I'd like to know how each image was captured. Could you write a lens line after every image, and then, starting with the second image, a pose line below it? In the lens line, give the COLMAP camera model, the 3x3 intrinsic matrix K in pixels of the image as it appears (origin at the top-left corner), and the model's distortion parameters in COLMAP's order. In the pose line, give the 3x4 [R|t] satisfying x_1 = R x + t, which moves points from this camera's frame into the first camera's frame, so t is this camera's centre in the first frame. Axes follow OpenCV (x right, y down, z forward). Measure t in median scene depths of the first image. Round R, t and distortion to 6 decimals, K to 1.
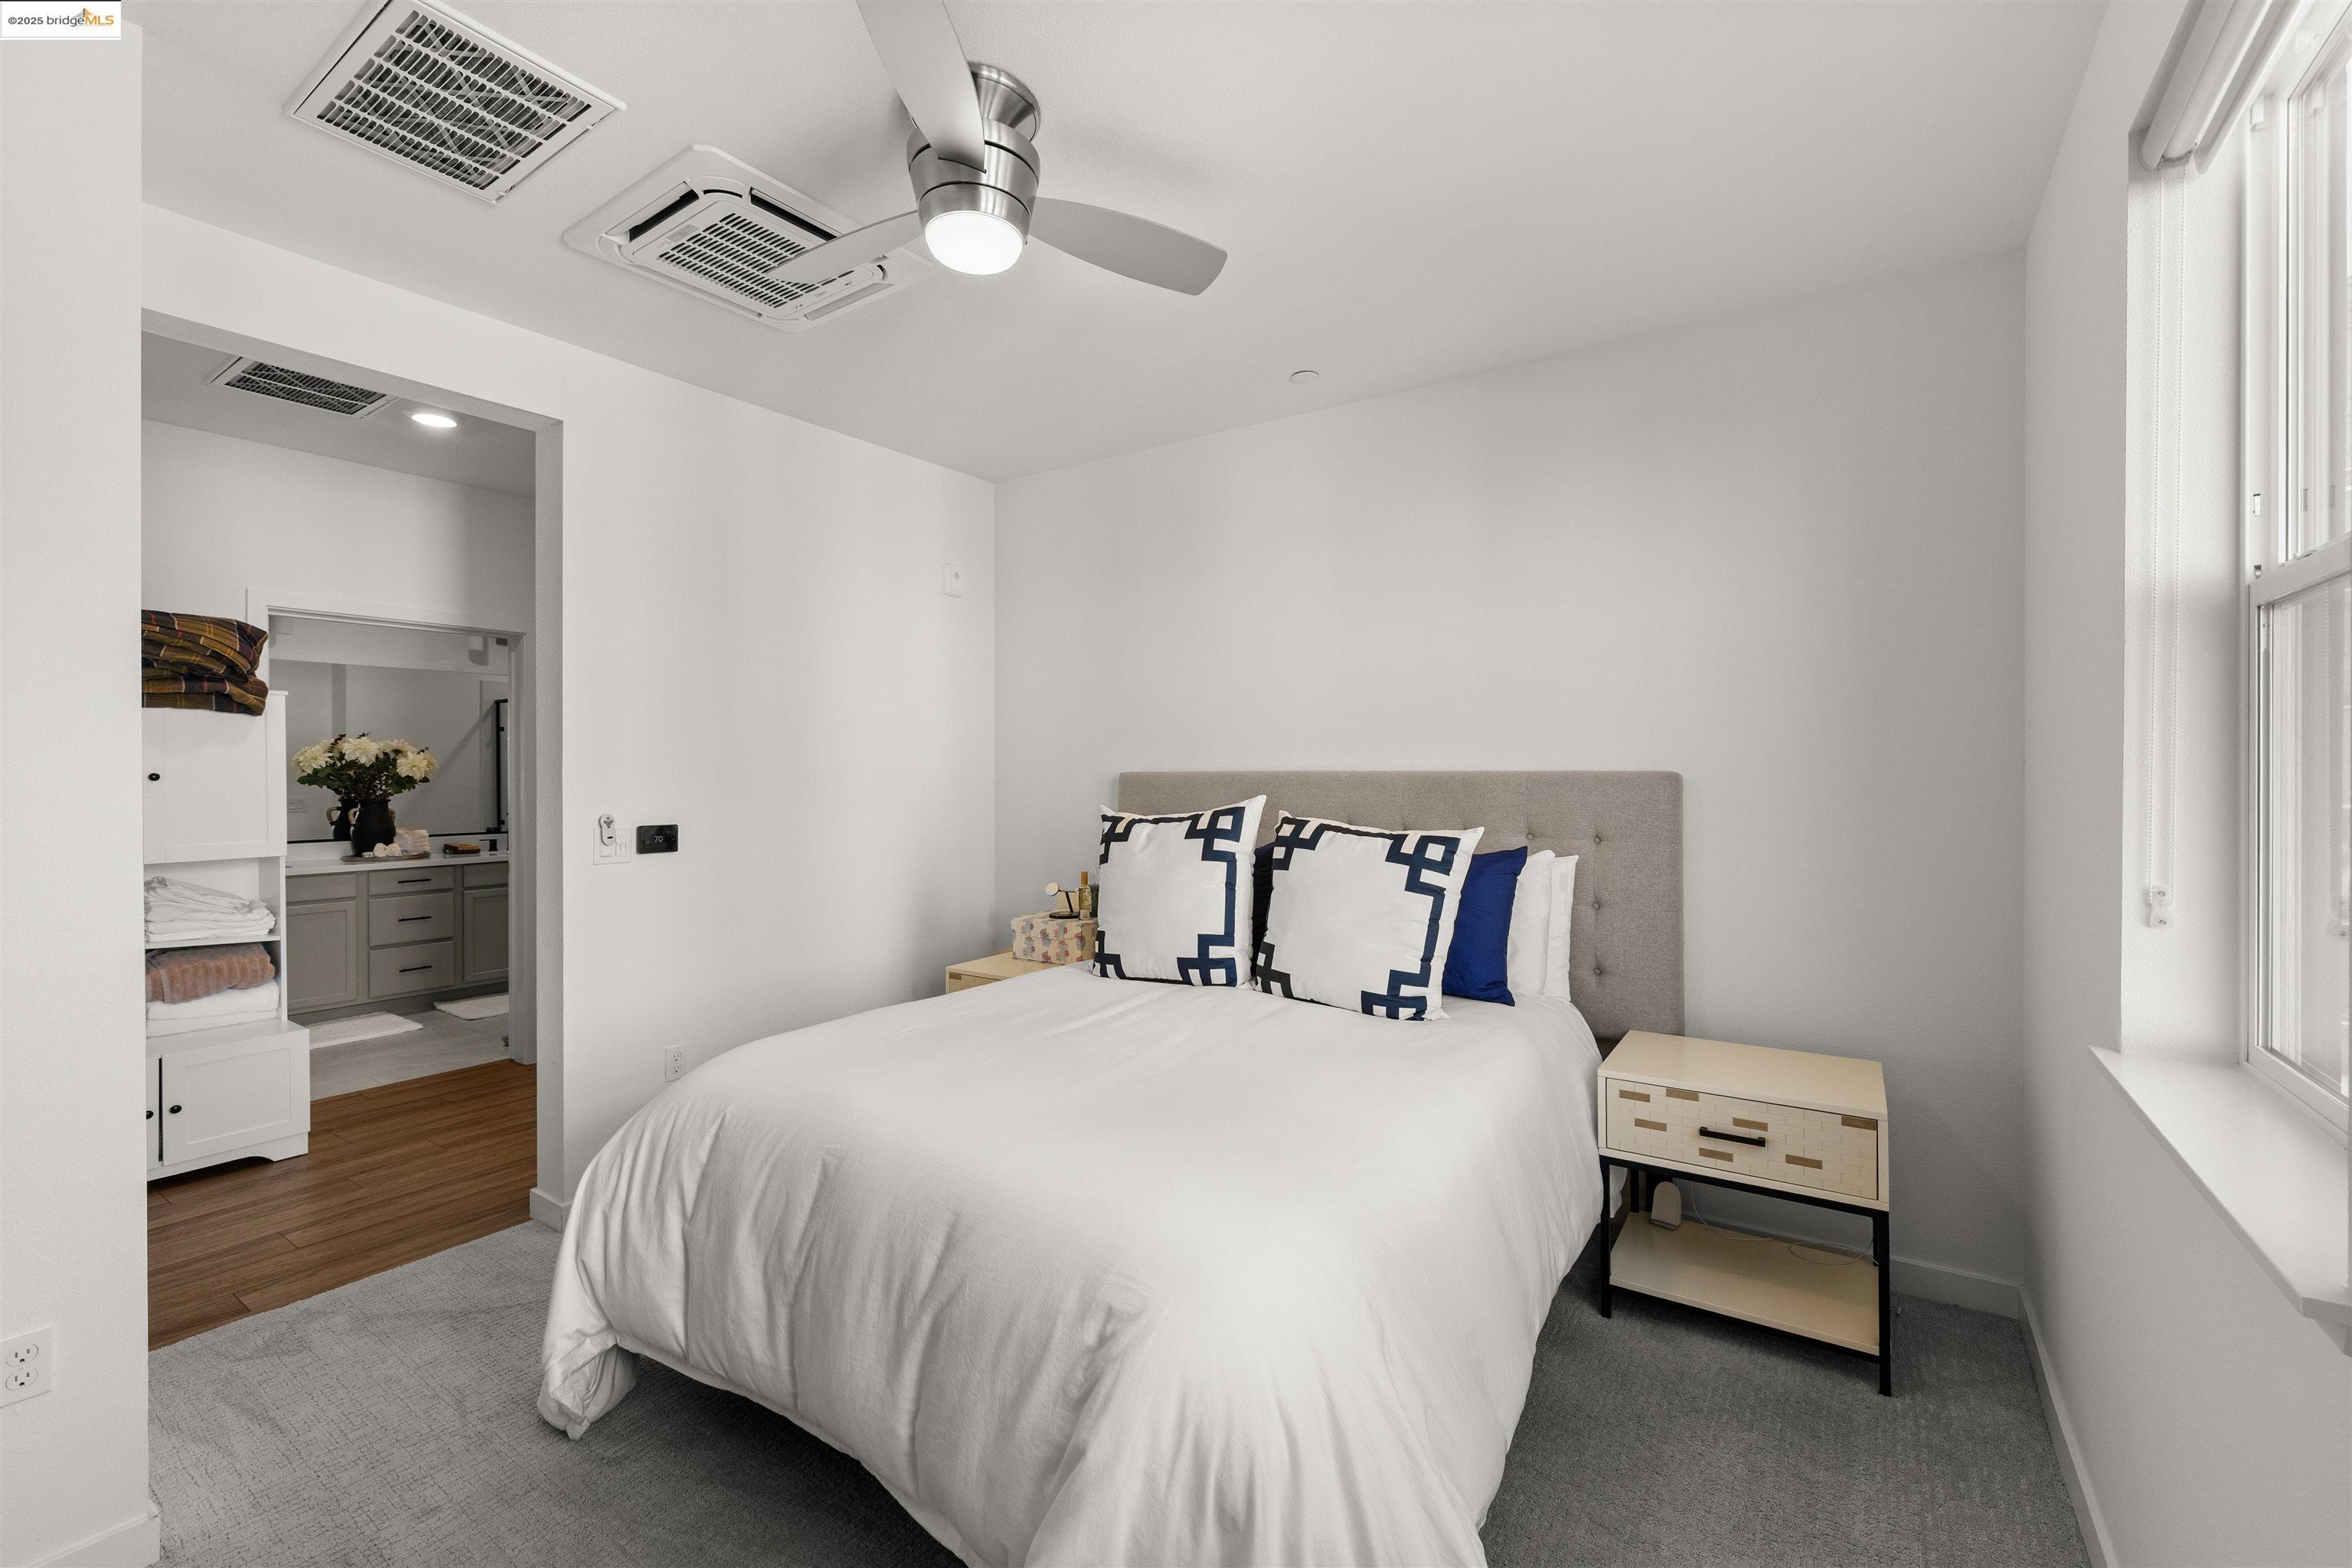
lens RADIAL K [[990.0, 0, 1187.4], [0, 990.0, 778.8], [0, 0, 1]] dist [0.000728, 0.000351]
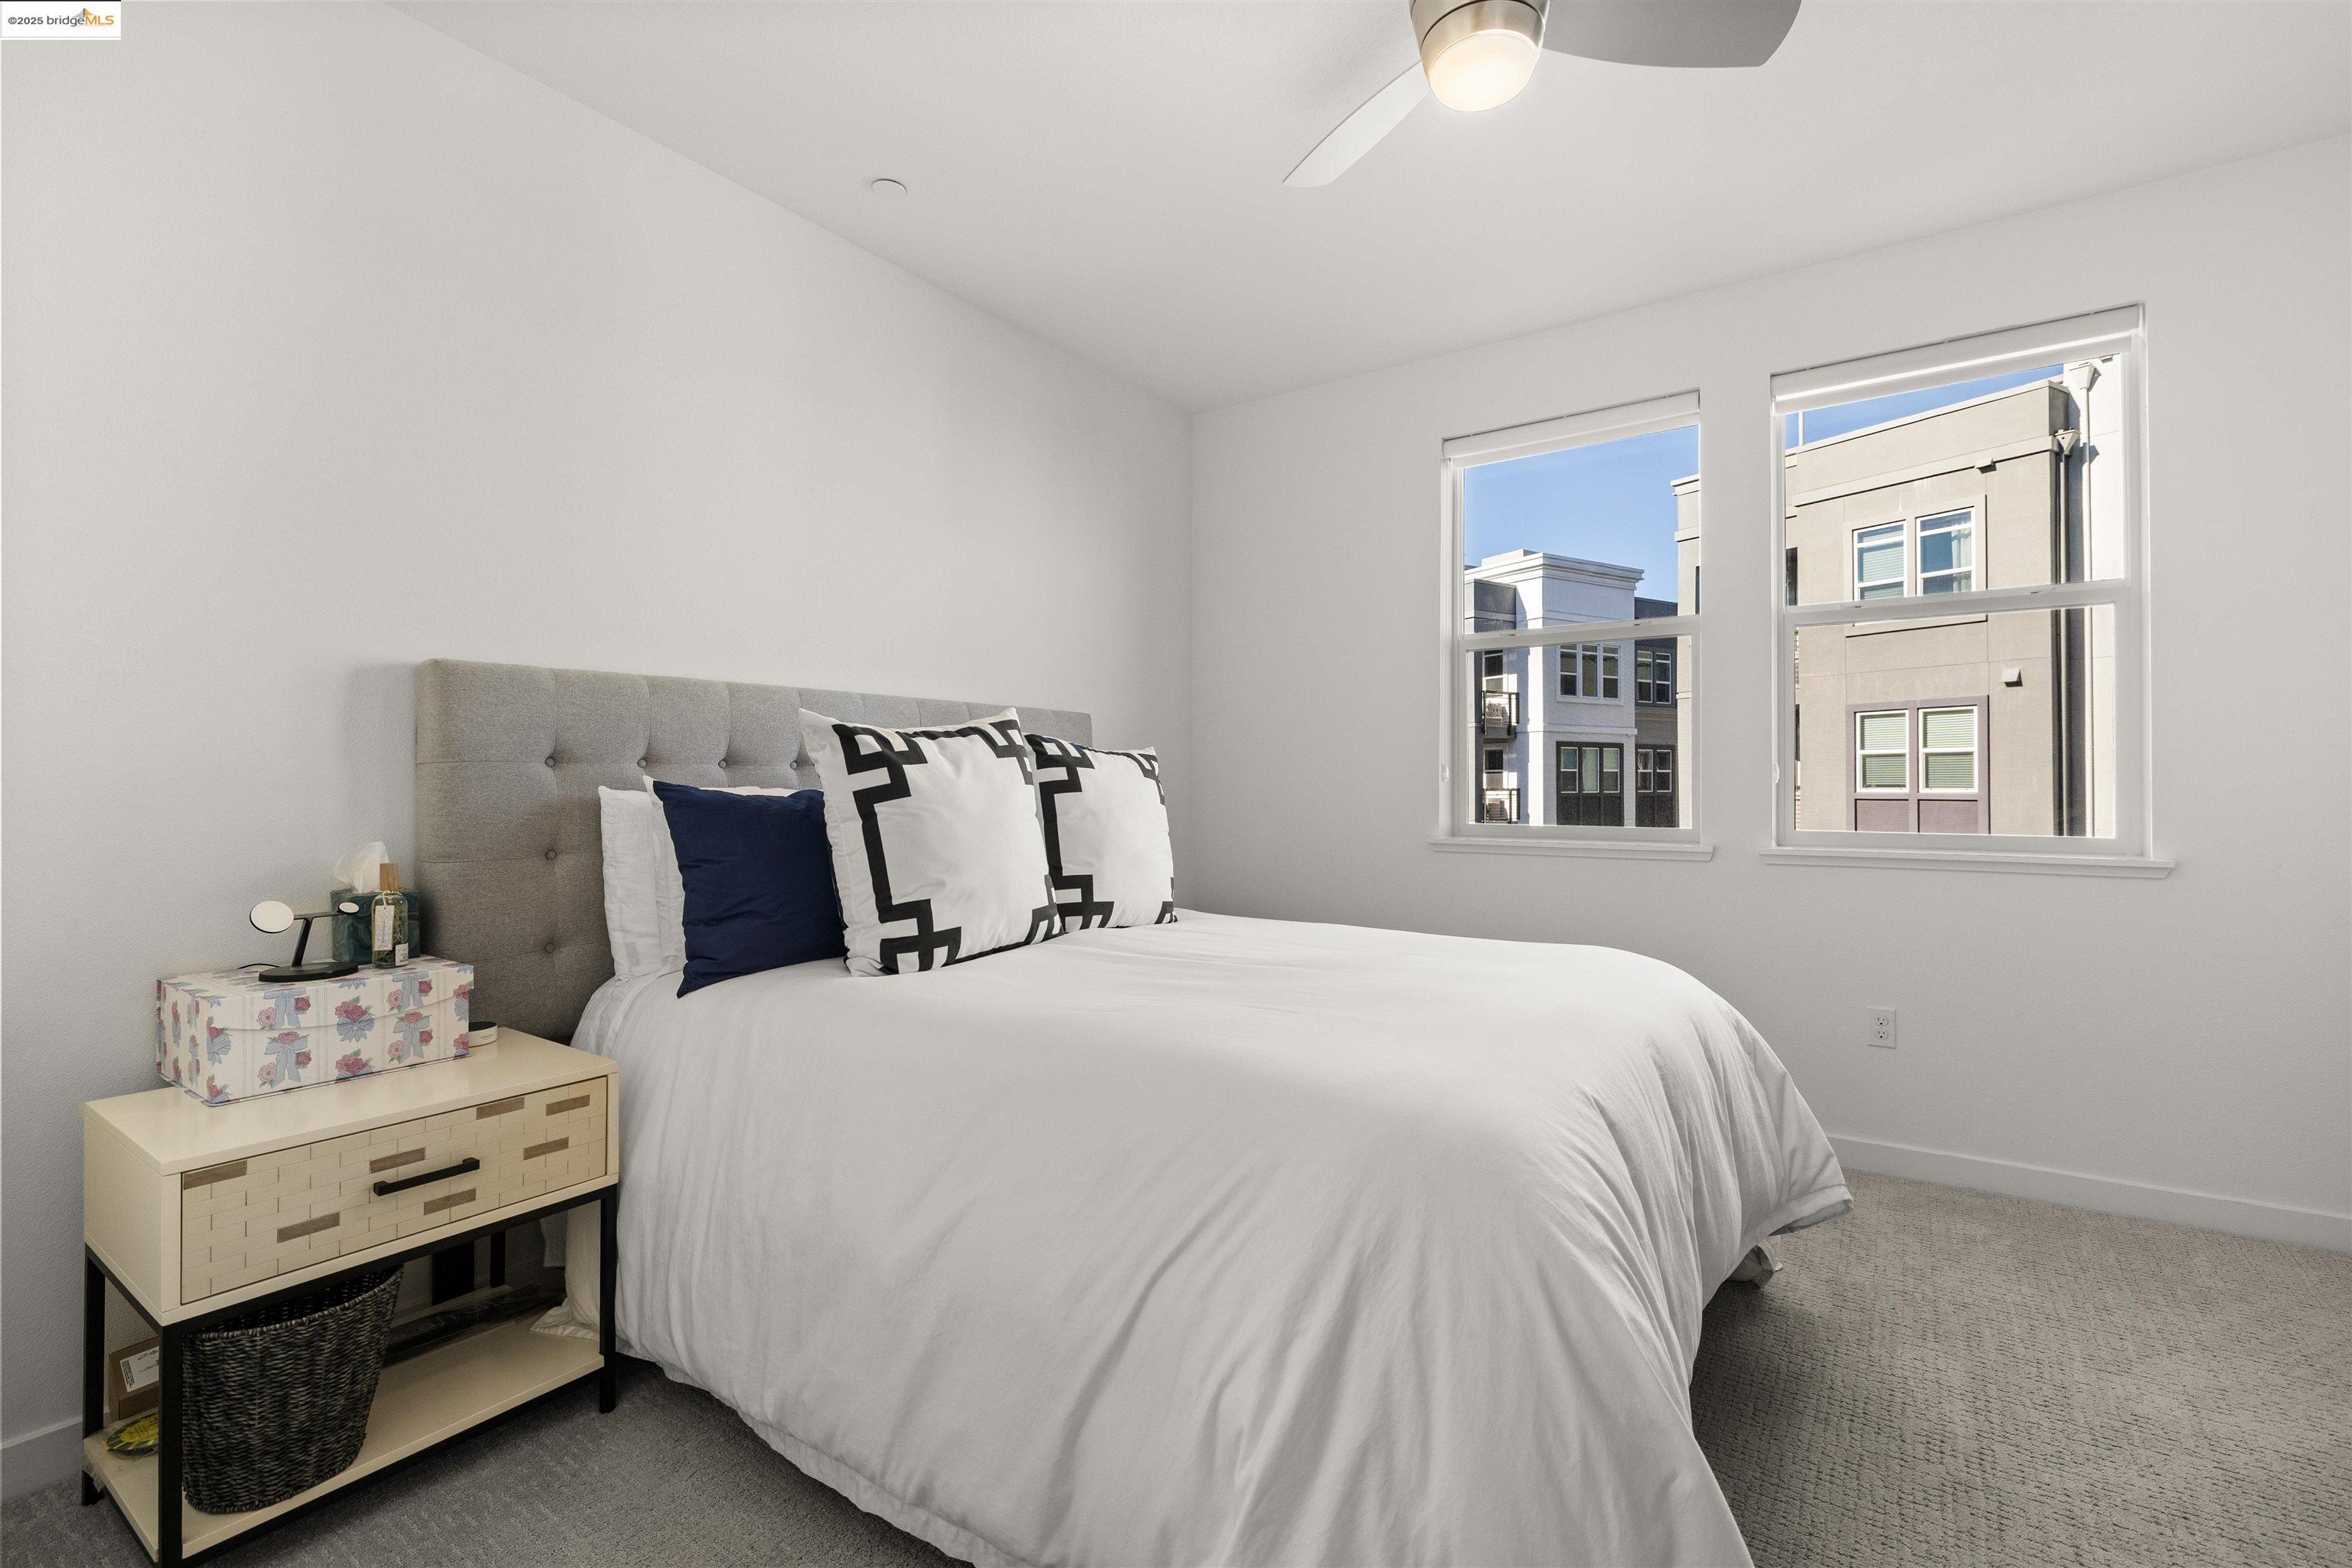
lens RADIAL K [[1054.8, 0, 1176.0], [0, 1054.8, 784.0], [0, 0, 1]] dist [-0.002873, -0.000247]
pose [[0.017367, 0.004022, 0.999841, -0.723284], [0.009704, 0.999944, -0.004191, 0.077087], [-0.999802, 0.009775, 0.017327, 0.770270]]
